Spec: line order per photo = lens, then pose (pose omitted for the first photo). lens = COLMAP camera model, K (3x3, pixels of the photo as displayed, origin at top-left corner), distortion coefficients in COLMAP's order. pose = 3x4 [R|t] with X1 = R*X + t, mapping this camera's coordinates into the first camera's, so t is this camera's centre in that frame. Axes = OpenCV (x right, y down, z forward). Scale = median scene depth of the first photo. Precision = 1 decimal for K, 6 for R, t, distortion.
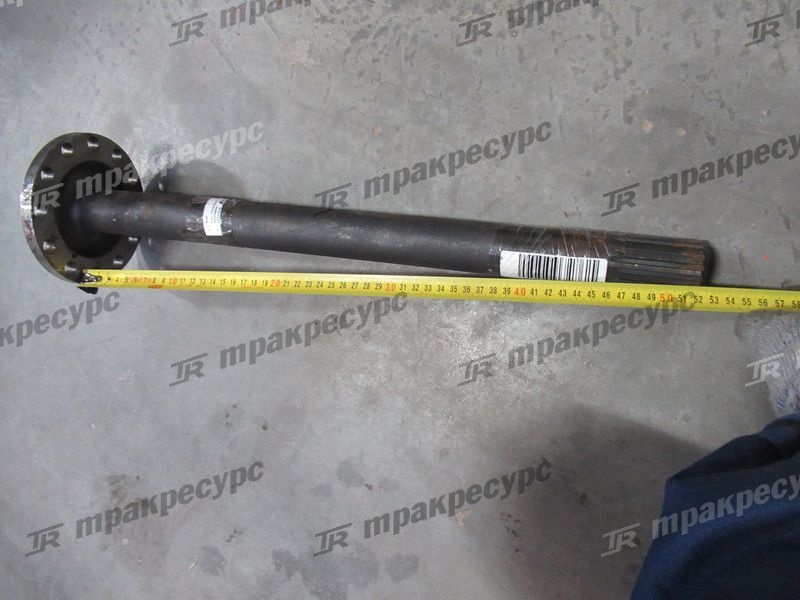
lens RADIAL K [[546.1, 0, 402.7], [0, 546.1, 305.9], [0, 0, 1]] dist [-0.012542, 0.012245]
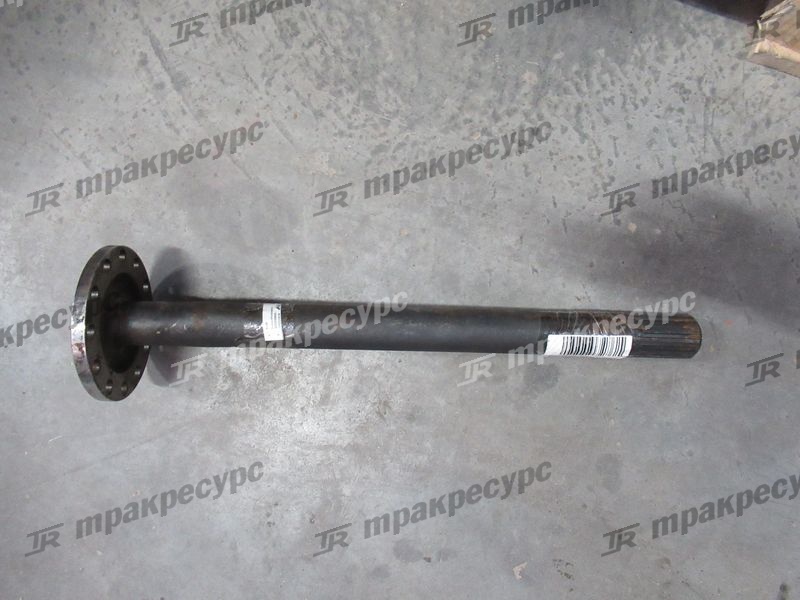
lens RADIAL K [[546.1, 0, 381.9], [0, 546.1, 316.2], [0, 0, 1]] dist [-0.012542, 0.012245]
pose [[0.961065, -0.078949, 0.264804, -0.421086], [0.099912, 0.992763, -0.066631, -0.085790], [-0.257628, 0.090494, 0.961997, -0.053060]]
